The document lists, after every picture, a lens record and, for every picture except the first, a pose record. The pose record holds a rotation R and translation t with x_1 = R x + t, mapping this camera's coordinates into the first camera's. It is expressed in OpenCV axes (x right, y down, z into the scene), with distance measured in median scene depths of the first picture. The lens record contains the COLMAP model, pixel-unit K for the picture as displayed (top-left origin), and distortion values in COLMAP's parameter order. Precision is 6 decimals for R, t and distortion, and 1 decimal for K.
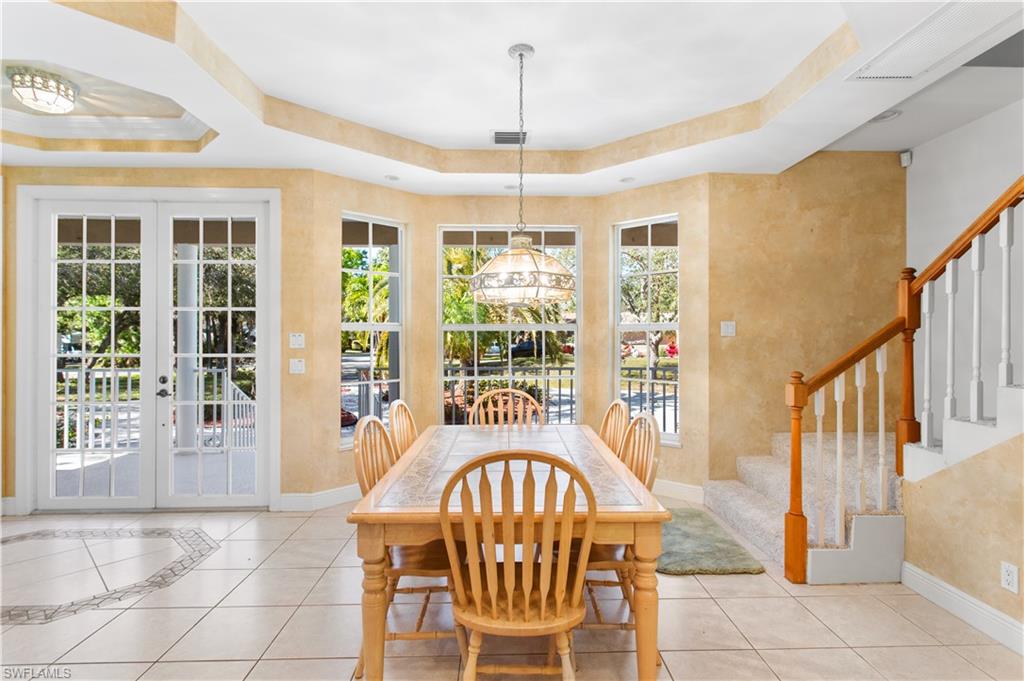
lens RADIAL K [[489.5, 0, 509.5], [0, 489.5, 338.7], [0, 0, 1]] dist [0.002870, 0.000715]
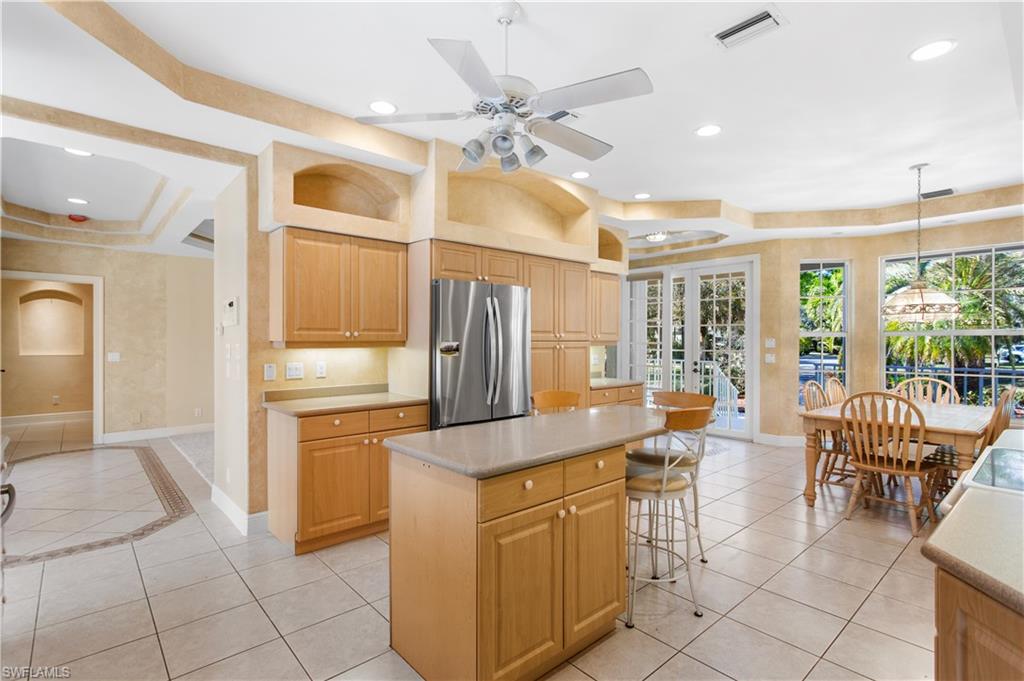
lens RADIAL K [[489.5, 0, 509.5], [0, 489.5, 338.7], [0, 0, 1]] dist [0.002870, 0.000715]
pose [[0.641657, -0.000345, -0.766992, 0.277412], [-0.001006, 0.999999, -0.001291, -0.007952], [0.766991, 0.001599, 0.641656, -0.754123]]
